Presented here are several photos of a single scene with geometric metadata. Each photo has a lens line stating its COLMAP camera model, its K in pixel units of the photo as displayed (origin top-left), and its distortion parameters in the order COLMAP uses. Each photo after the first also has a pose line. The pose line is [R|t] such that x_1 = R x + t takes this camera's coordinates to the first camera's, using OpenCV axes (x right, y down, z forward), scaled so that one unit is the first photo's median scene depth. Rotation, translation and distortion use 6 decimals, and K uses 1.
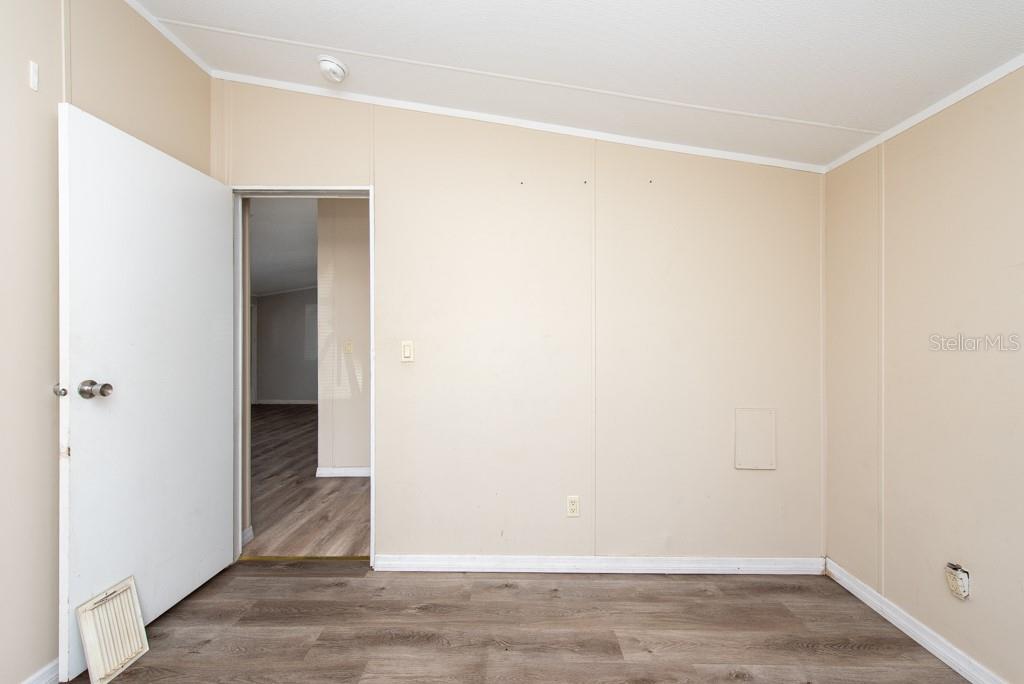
lens RADIAL K [[403.6, 0, 505.2], [0, 403.6, 344.4], [0, 0, 1]] dist [0.014344, -0.002376]
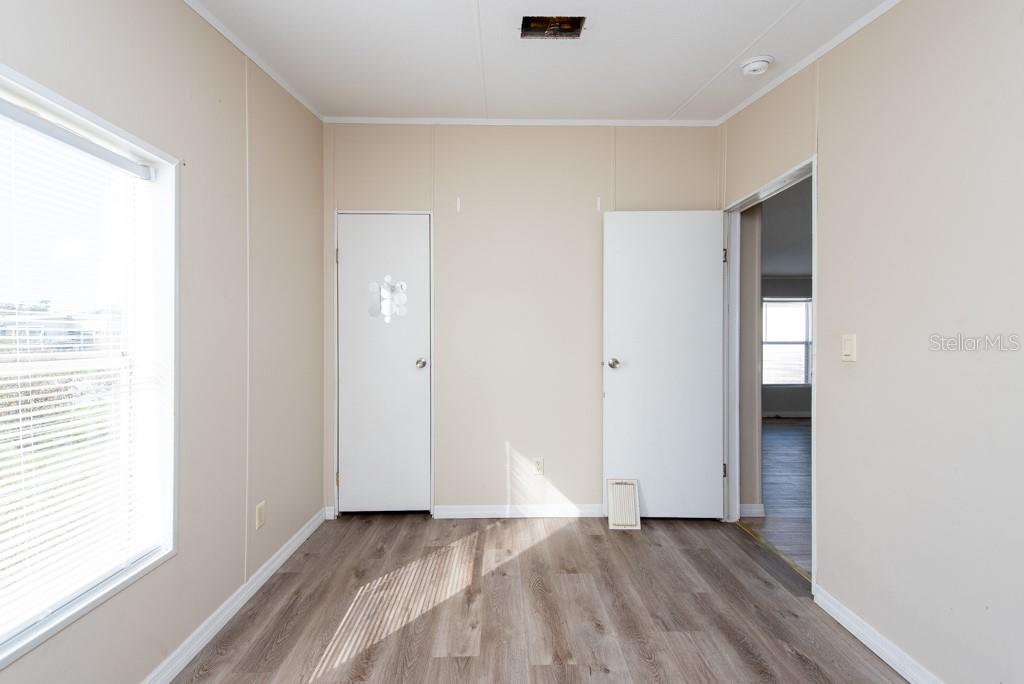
lens RADIAL K [[403.6, 0, 507.6], [0, 403.6, 337.5], [0, 0, 1]] dist [0.014344, -0.002376]
pose [[0.035100, -0.003383, -0.999378, 0.637249], [0.000822, 0.999994, -0.003356, -0.000211], [0.999383, -0.000704, 0.035103, 0.387970]]
